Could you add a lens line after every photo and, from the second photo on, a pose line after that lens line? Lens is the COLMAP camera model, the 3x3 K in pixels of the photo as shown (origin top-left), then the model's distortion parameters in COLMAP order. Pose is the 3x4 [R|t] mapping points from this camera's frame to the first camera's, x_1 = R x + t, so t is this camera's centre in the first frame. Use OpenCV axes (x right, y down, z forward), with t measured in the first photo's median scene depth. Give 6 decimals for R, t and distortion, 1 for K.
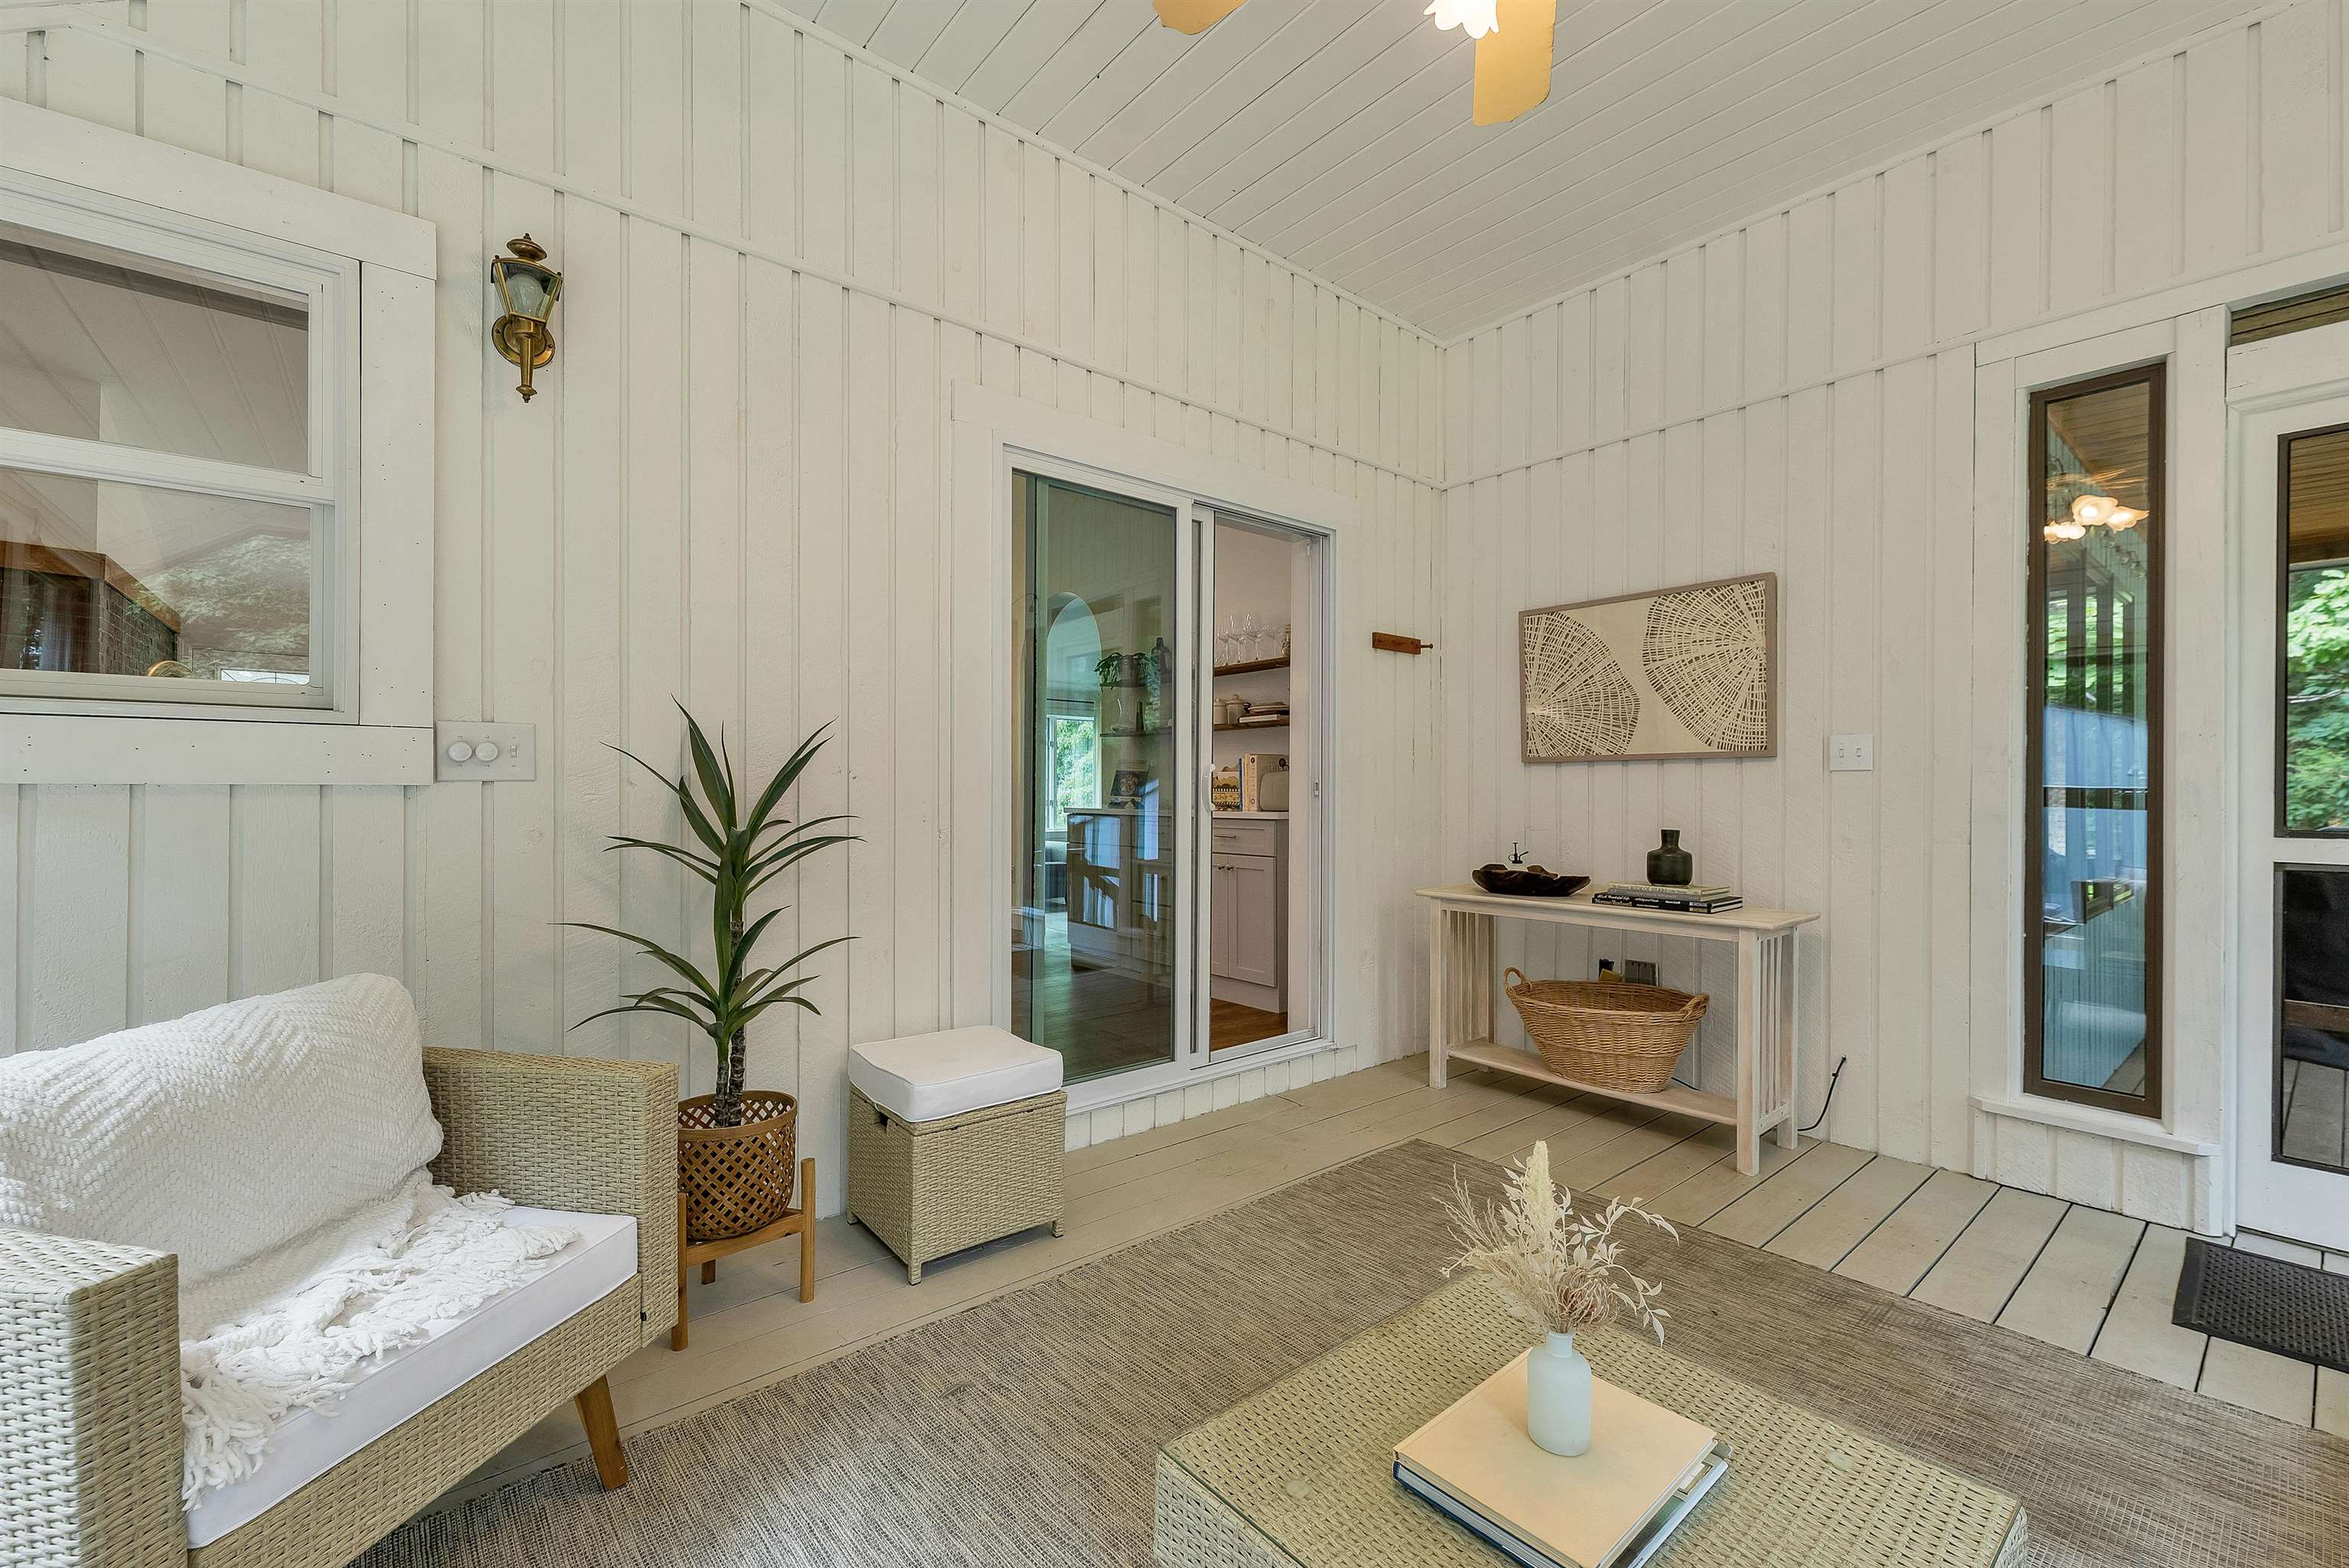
lens RADIAL K [[970.2, 0, 1174.5], [0, 970.2, 784.0], [0, 0, 1]] dist [0.000316, 0.000011]
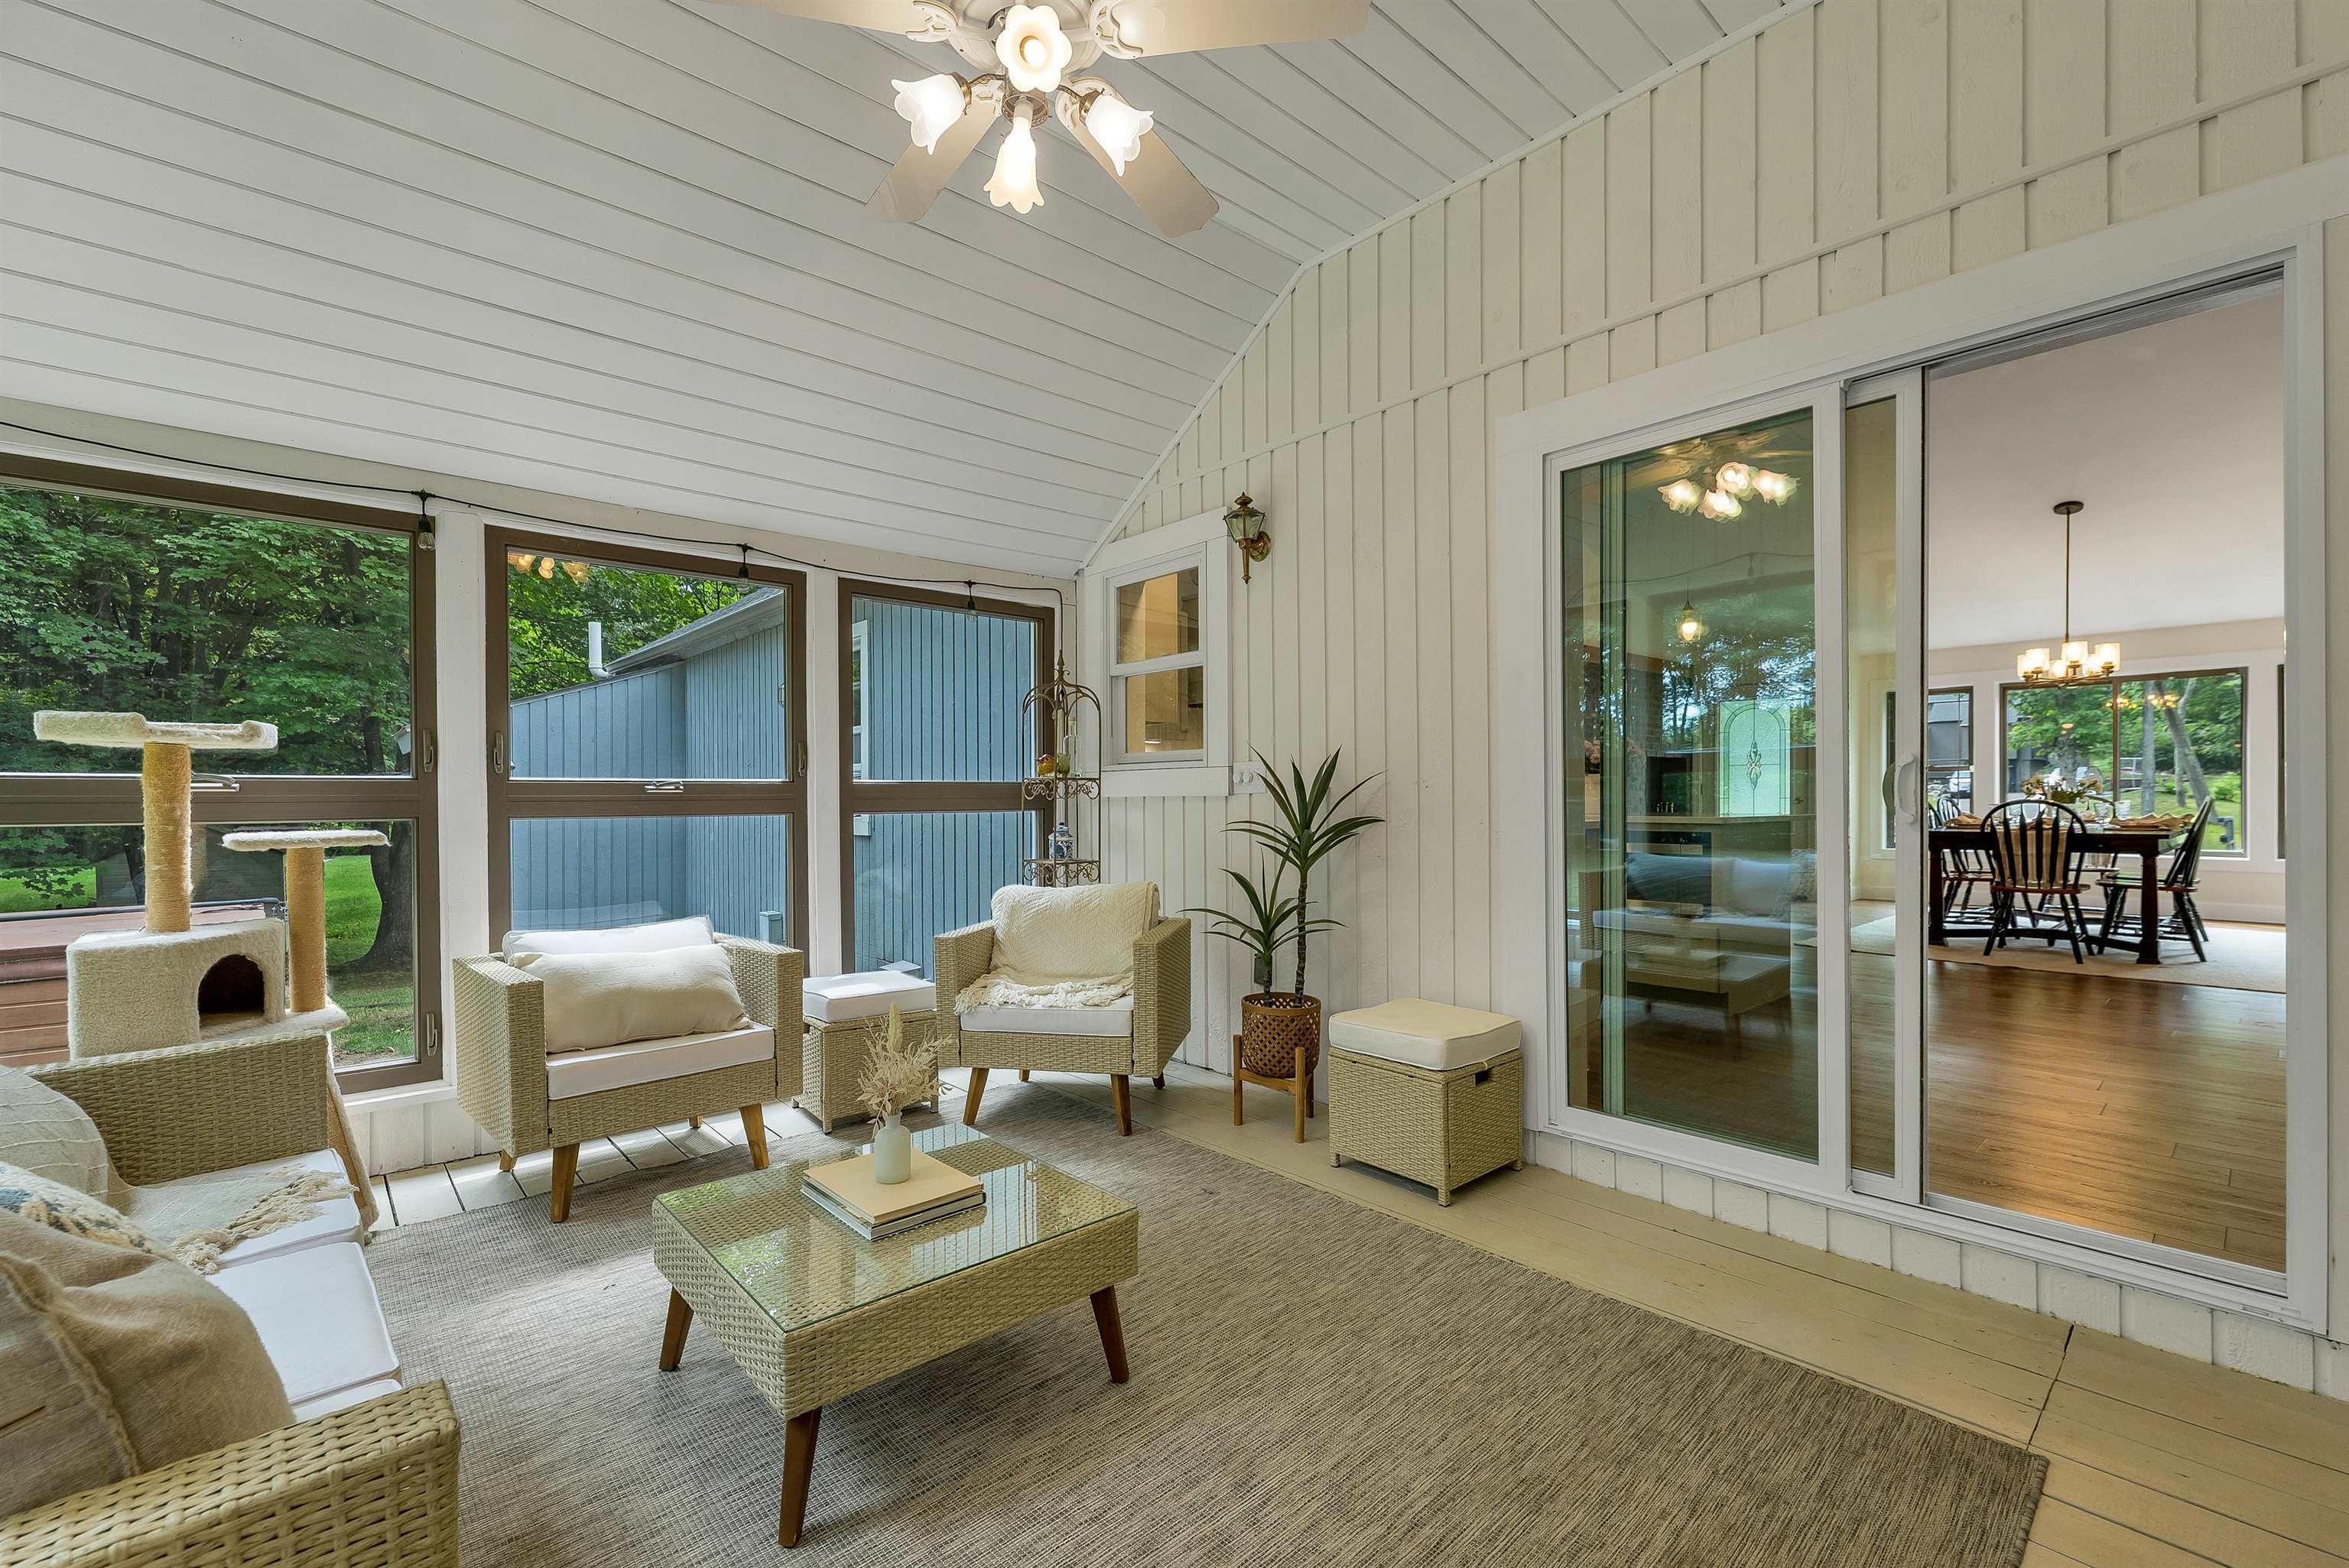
lens RADIAL K [[1007.3, 0, 1177.8], [0, 1007.3, 807.1], [0, 0, 1]] dist [0.000250, 0.000003]
pose [[0.030534, 0.004829, -0.999522, 0.801421], [0.011135, 0.999925, 0.005172, 0.007326], [0.999472, -0.011288, 0.030478, 0.537862]]
